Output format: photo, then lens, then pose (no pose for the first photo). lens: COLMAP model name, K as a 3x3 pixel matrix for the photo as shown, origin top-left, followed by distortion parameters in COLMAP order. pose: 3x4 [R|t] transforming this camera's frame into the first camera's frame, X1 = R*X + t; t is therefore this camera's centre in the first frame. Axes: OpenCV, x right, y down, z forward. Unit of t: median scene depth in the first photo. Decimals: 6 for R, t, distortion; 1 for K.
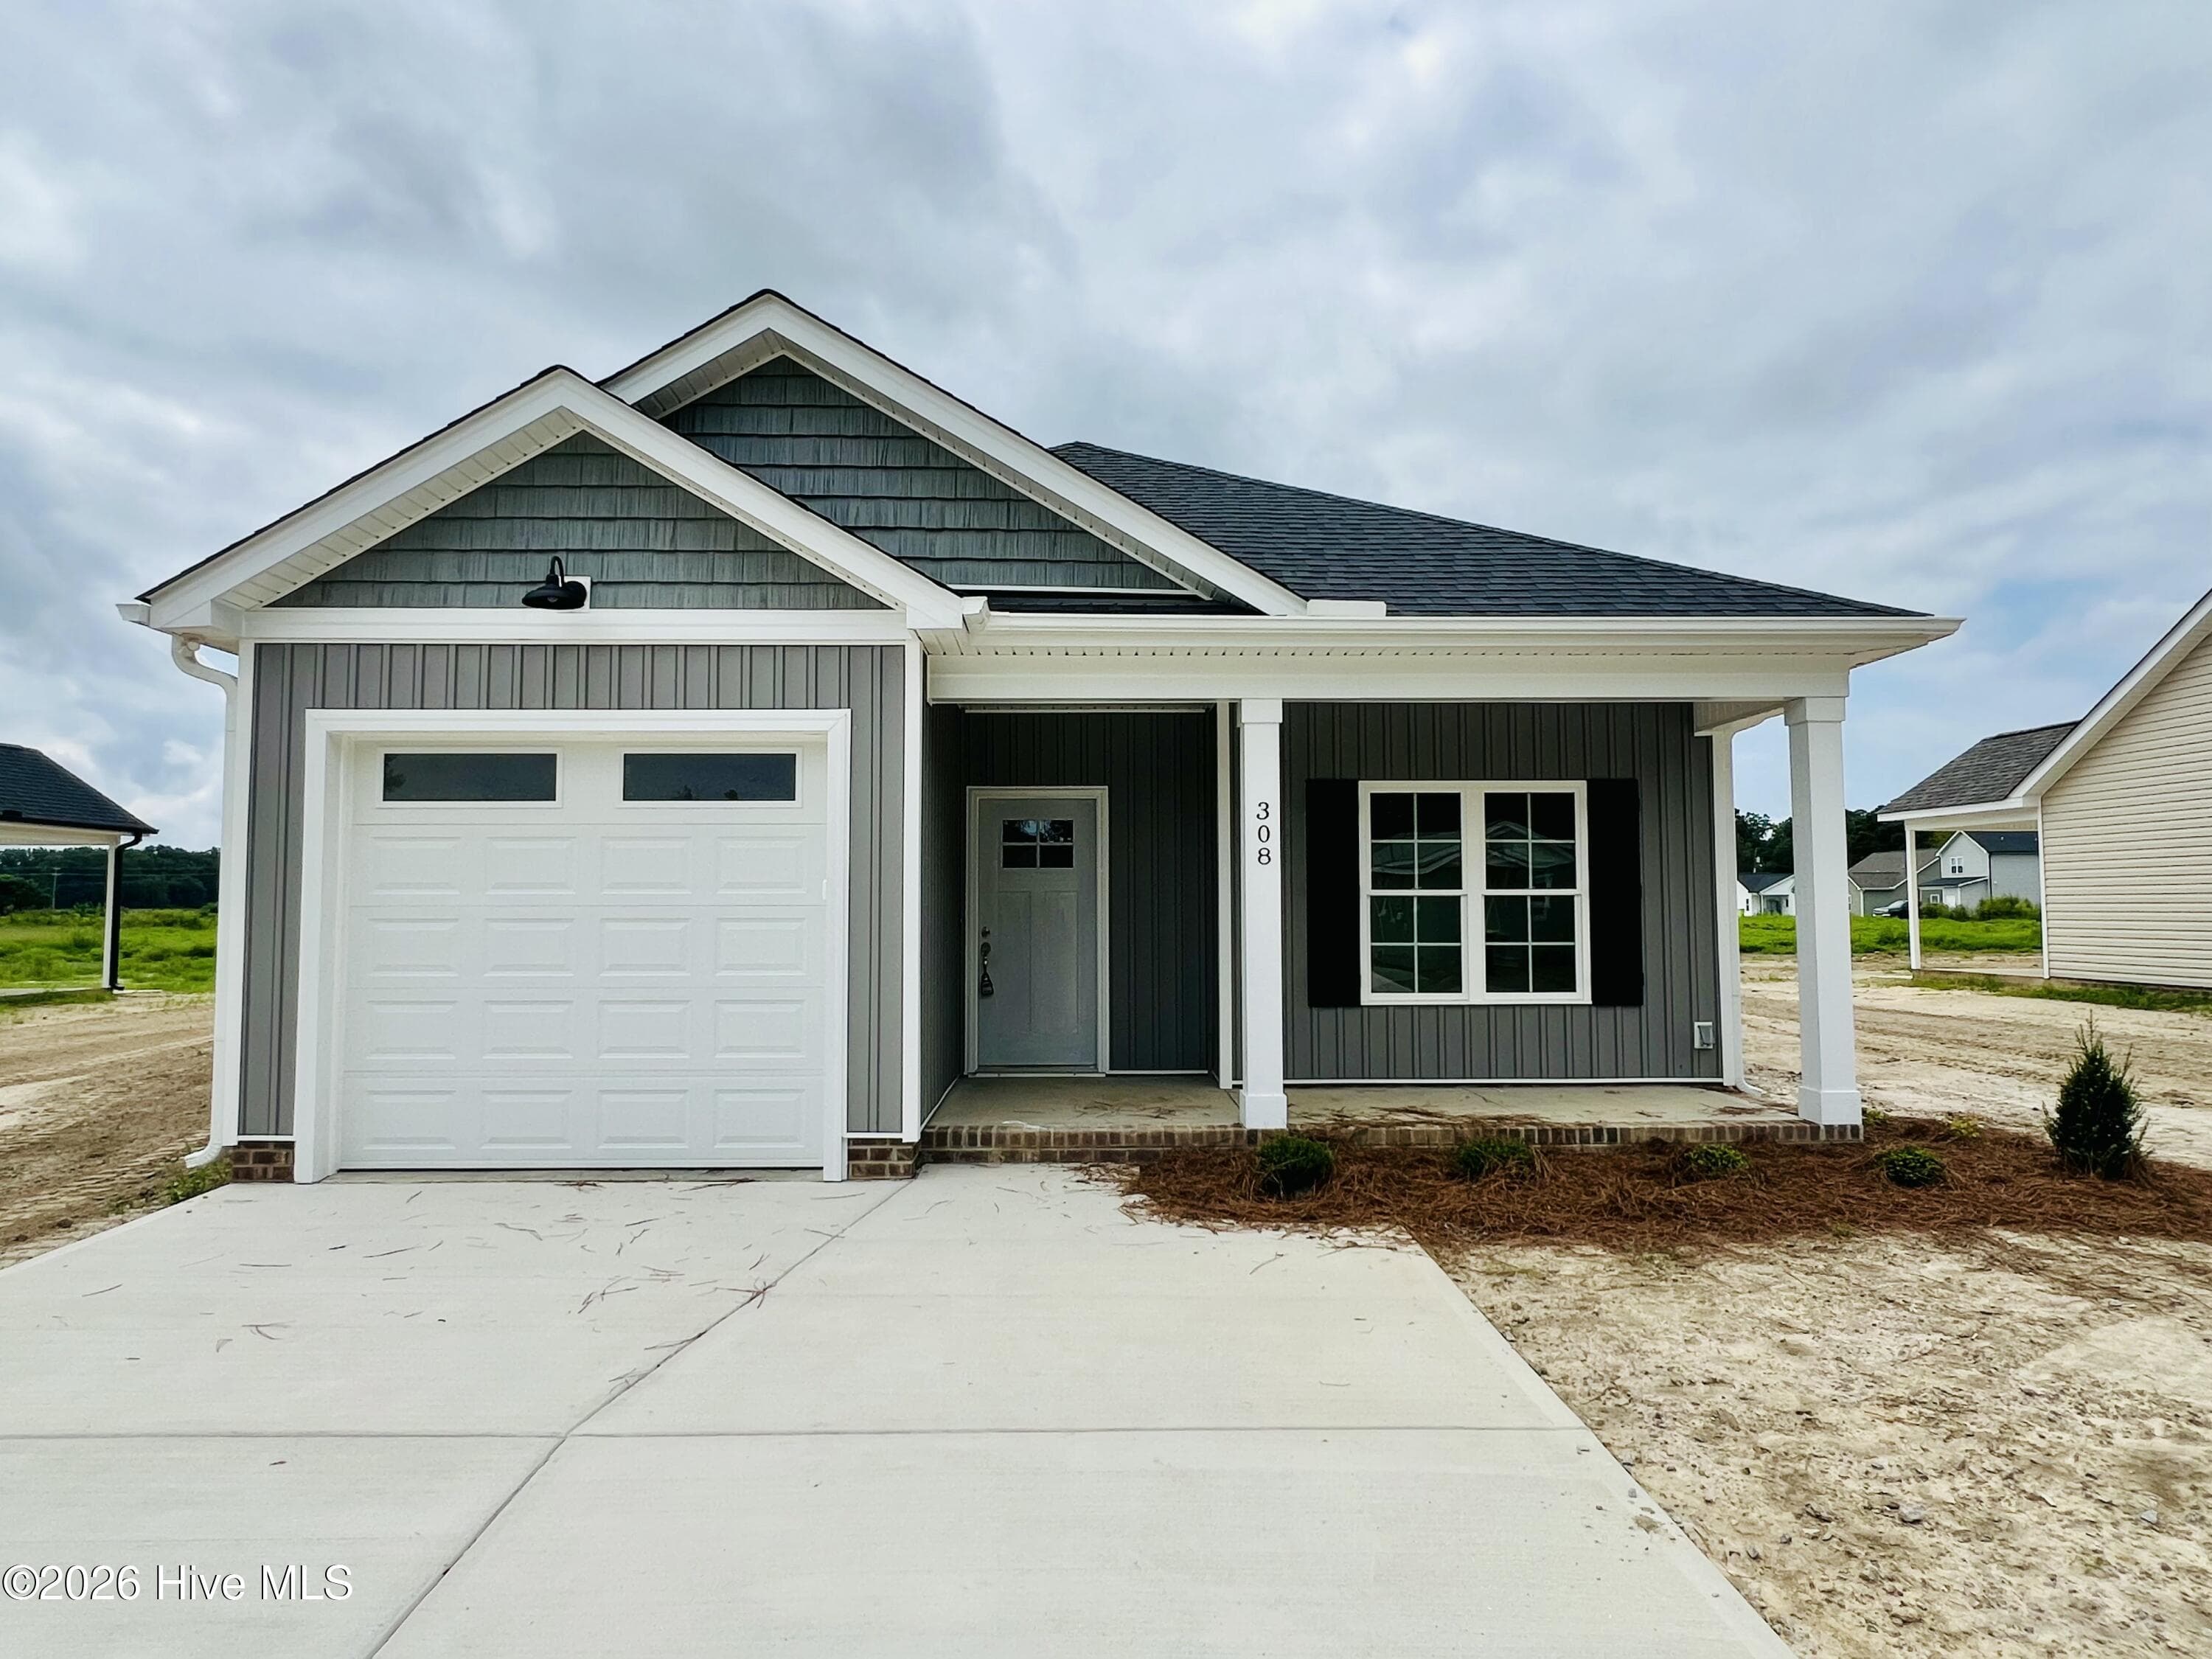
lens RADIAL K [[1235.6, 0, 1105.8], [0, 1235.6, 836.3], [0, 0, 1]] dist [-0.000369, -0.001105]
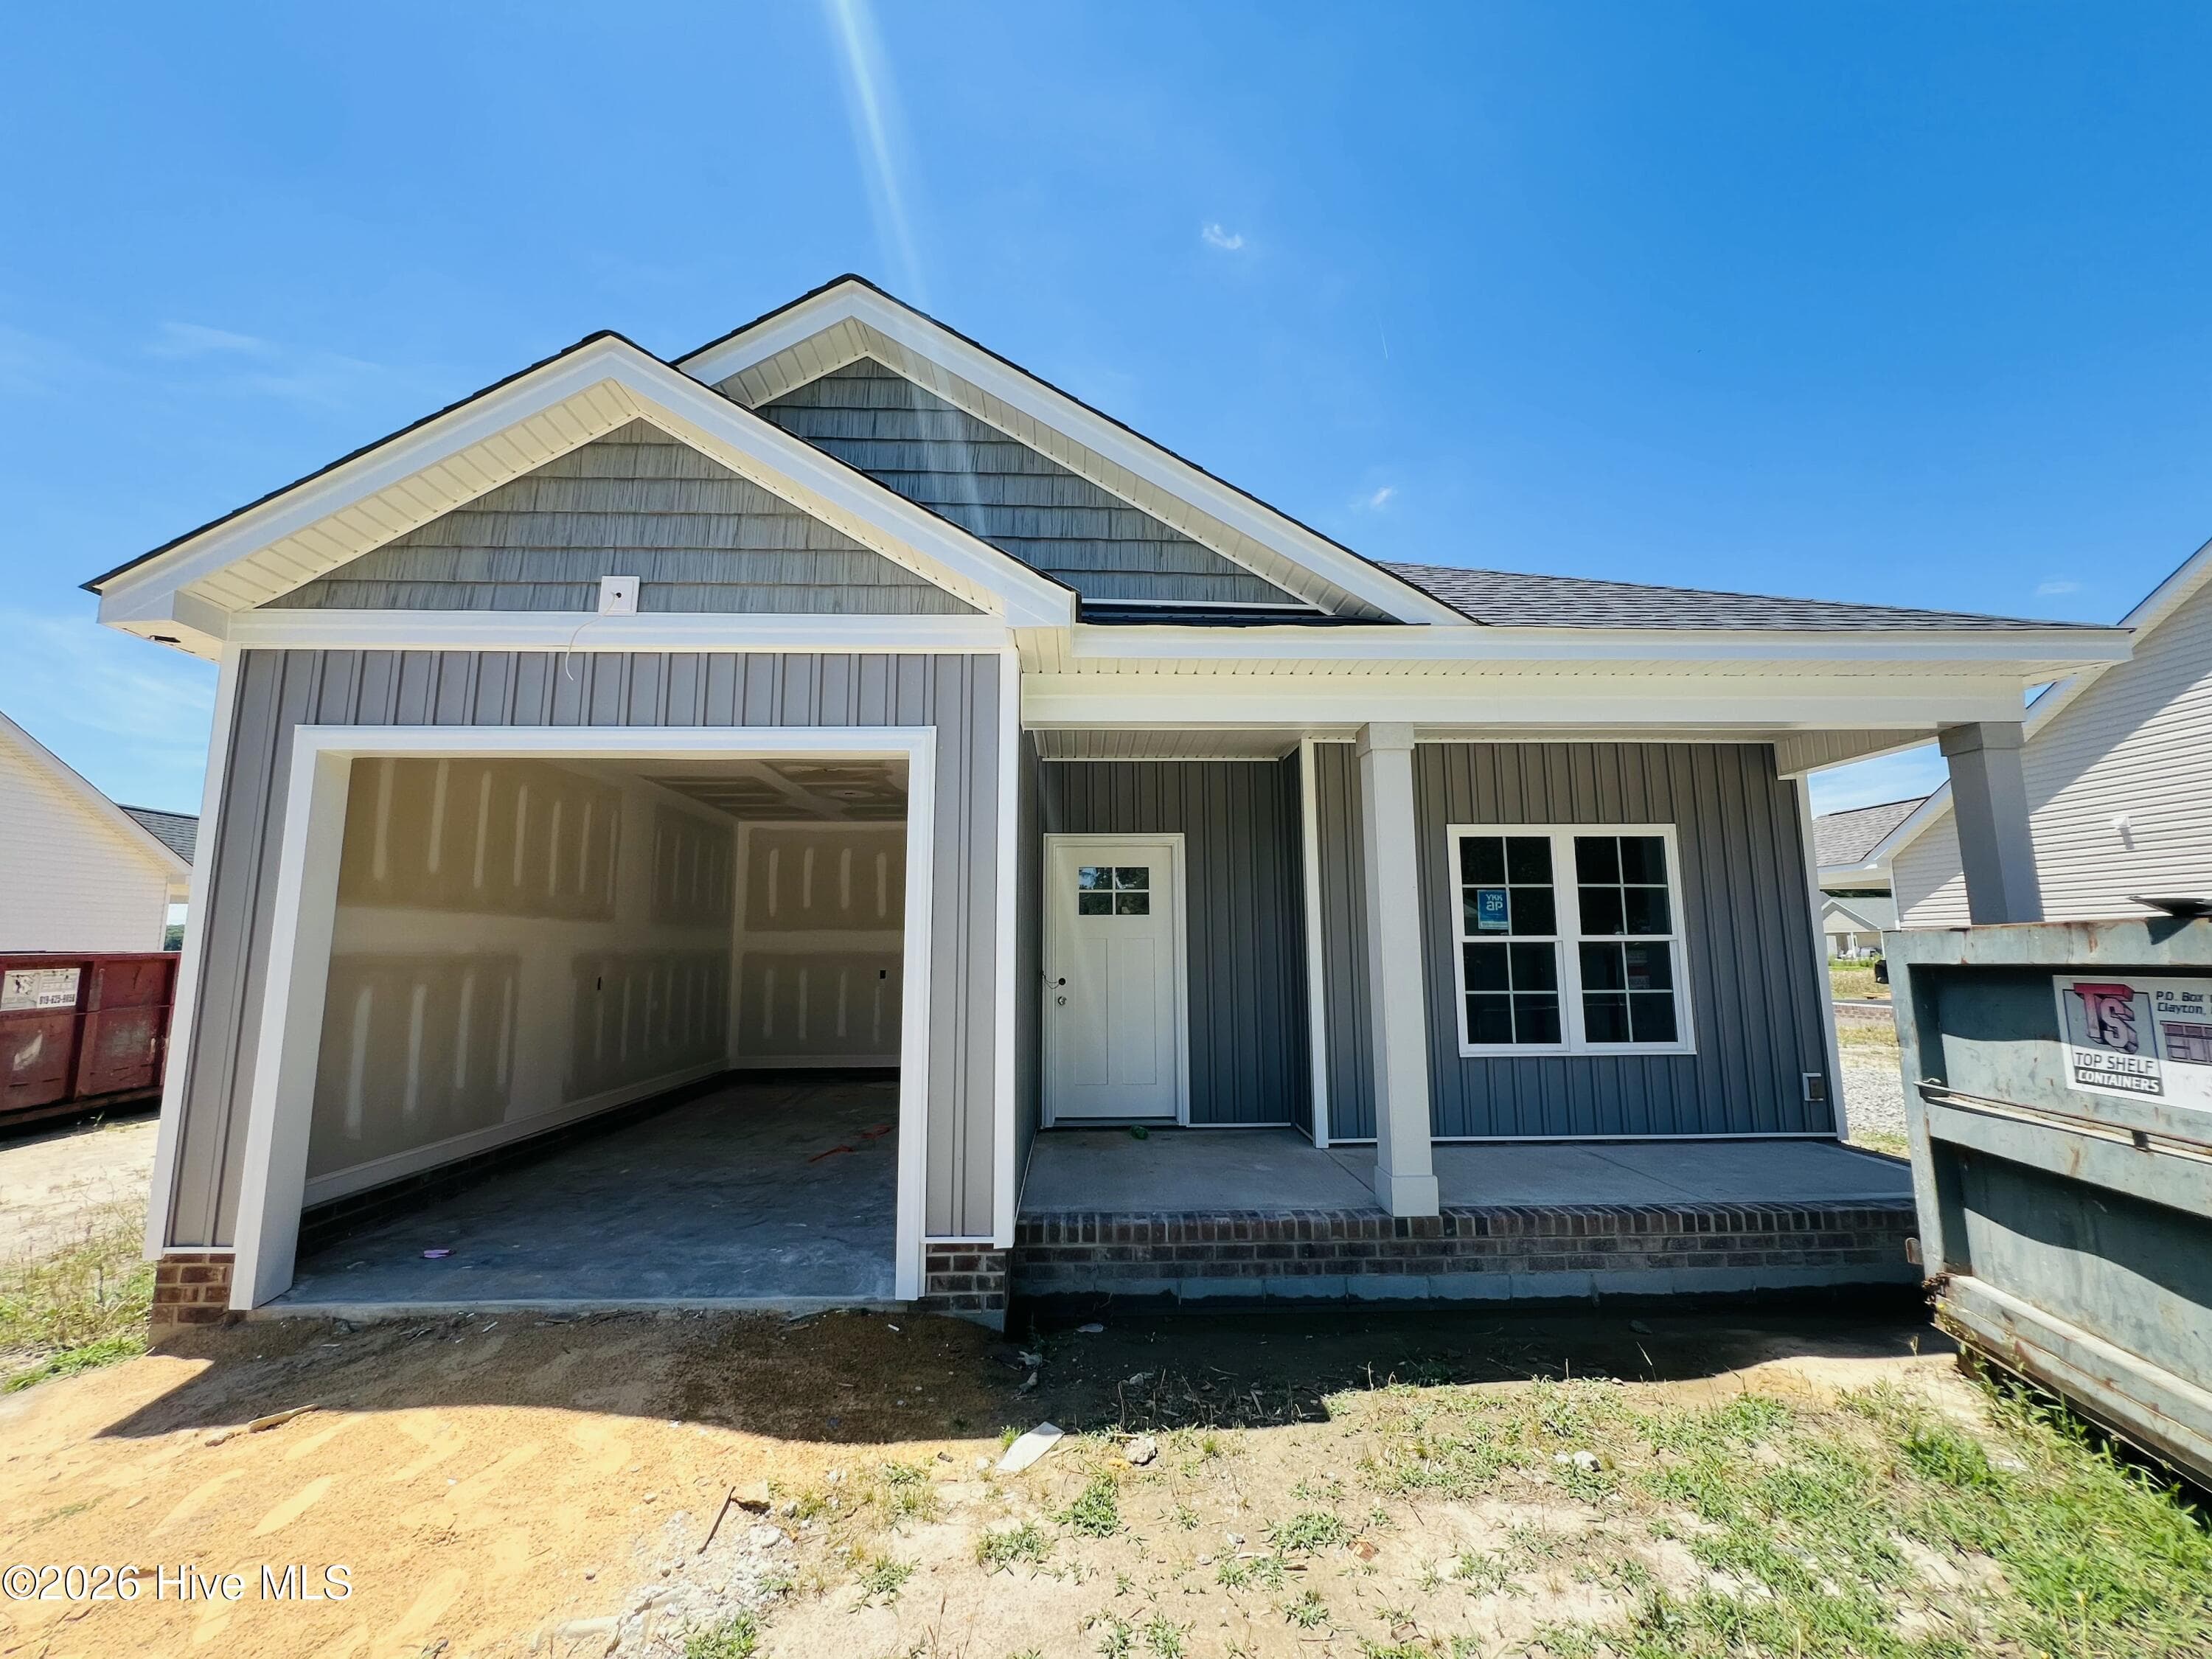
lens RADIAL K [[887.9, 0, 1107.6], [0, 887.9, 829.2], [0, 0, 1]] dist [-0.001704, 0.000309]
pose [[0.999968, -0.001700, 0.007802, -0.086587], [0.002319, 0.996790, -0.080027, 0.017977], [-0.007640, 0.080042, 0.996762, 0.365212]]
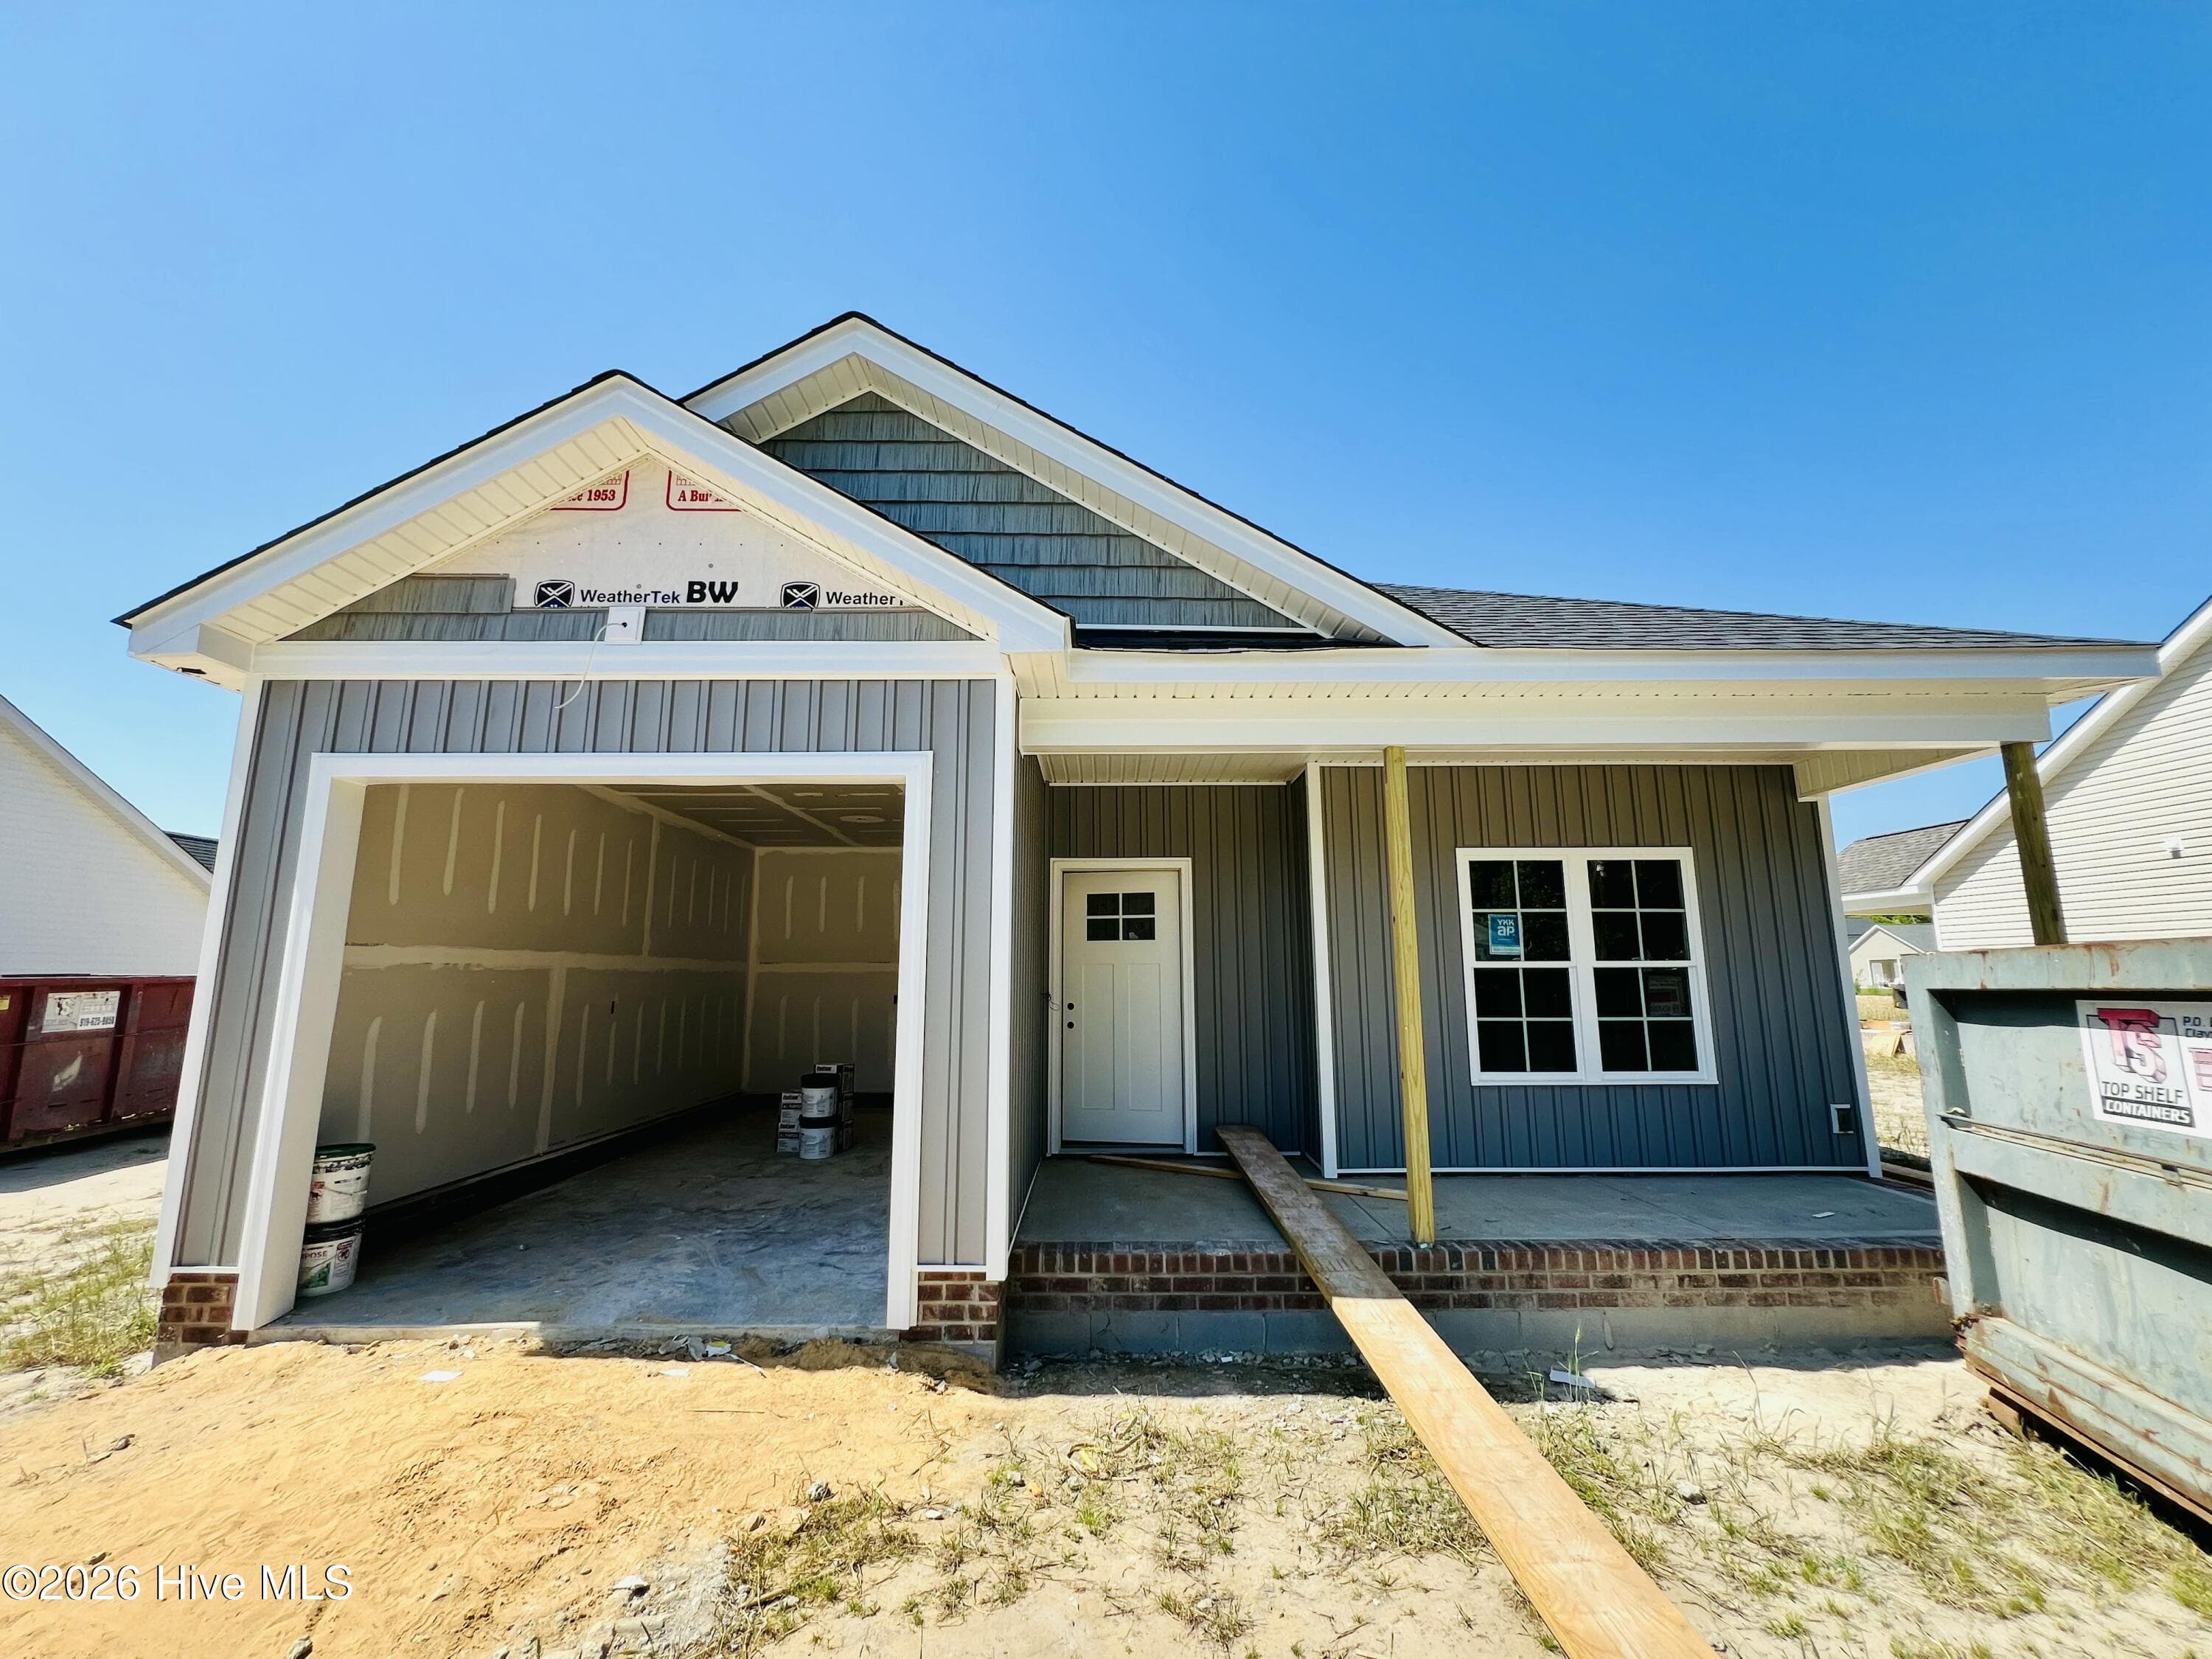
lens RADIAL K [[887.9, 0, 1107.6], [0, 887.9, 829.2], [0, 0, 1]] dist [-0.001704, 0.000309]
pose [[0.999780, -0.004163, -0.020572, -0.066983], [0.001893, 0.994022, -0.109165, 0.019393], [0.020903, 0.109102, 0.993811, 0.366146]]
